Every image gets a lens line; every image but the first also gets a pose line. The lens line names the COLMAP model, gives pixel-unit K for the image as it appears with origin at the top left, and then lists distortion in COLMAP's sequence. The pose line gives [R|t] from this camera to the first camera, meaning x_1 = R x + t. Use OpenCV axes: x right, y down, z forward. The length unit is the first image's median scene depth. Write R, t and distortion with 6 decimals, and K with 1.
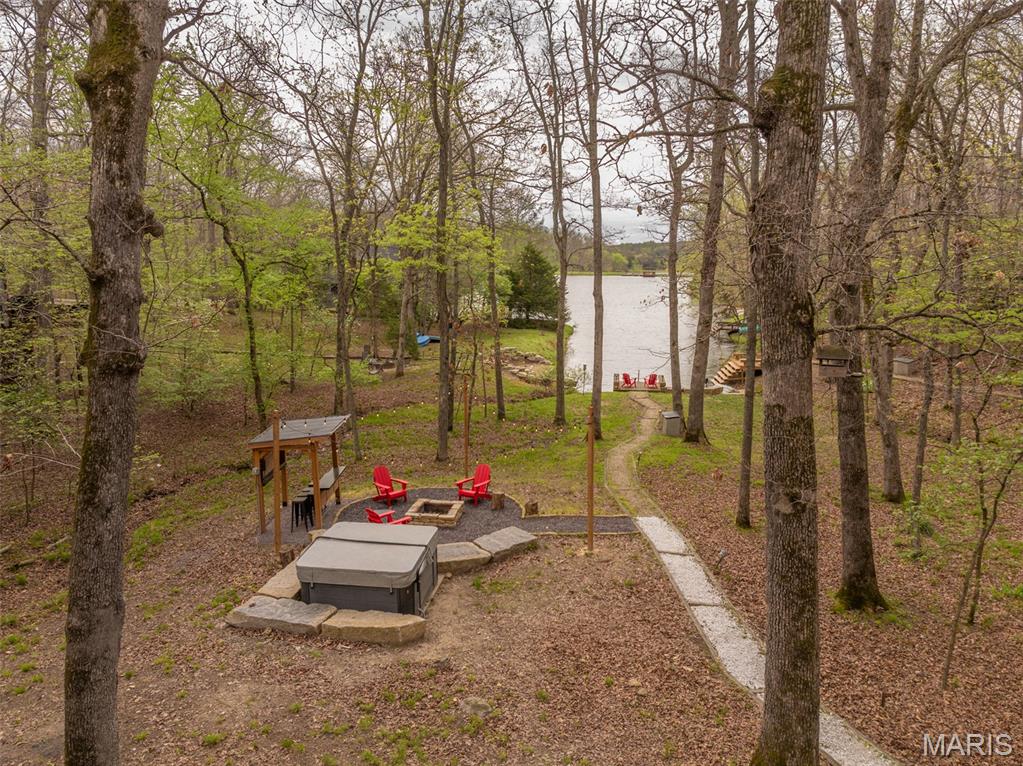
lens RADIAL K [[721.4, 0, 511.7], [0, 721.4, 383.5], [0, 0, 1]] dist [-0.008601, 0.002092]
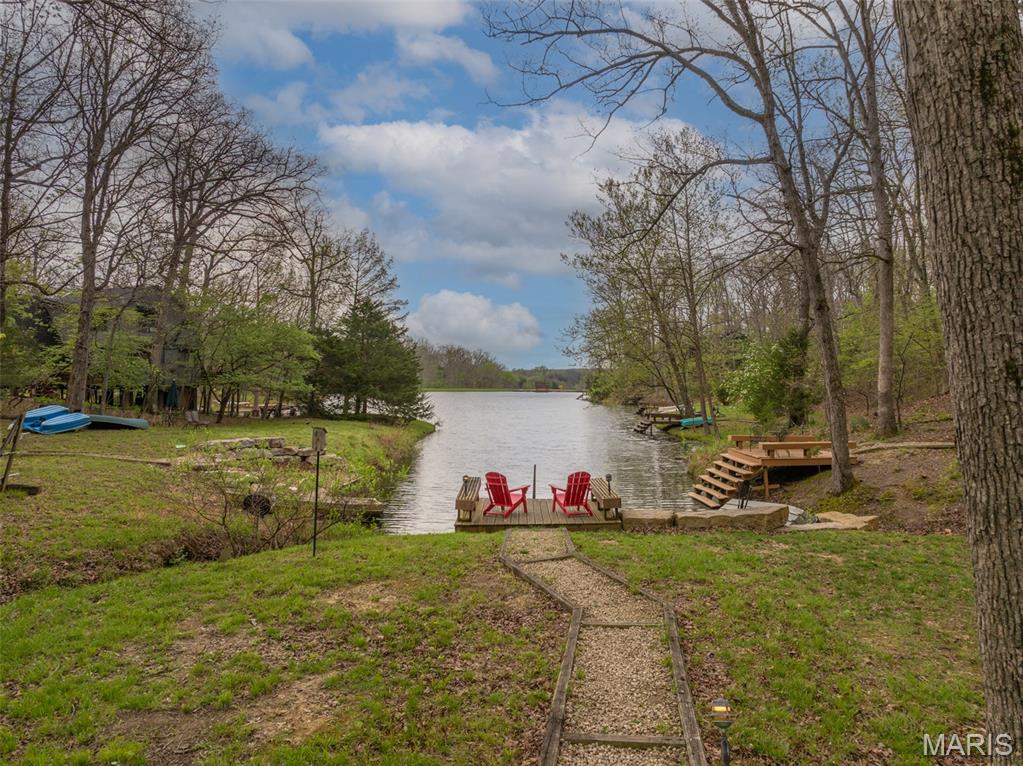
lens RADIAL K [[721.4, 0, 511.1], [0, 721.4, 383.5], [0, 0, 1]] dist [-0.008601, 0.002092]
pose [[0.989845, -0.003932, 0.142096, 0.118348], [0.028763, 0.984479, -0.173128, 0.002896], [-0.139210, 0.175457, 0.974595, 0.671378]]
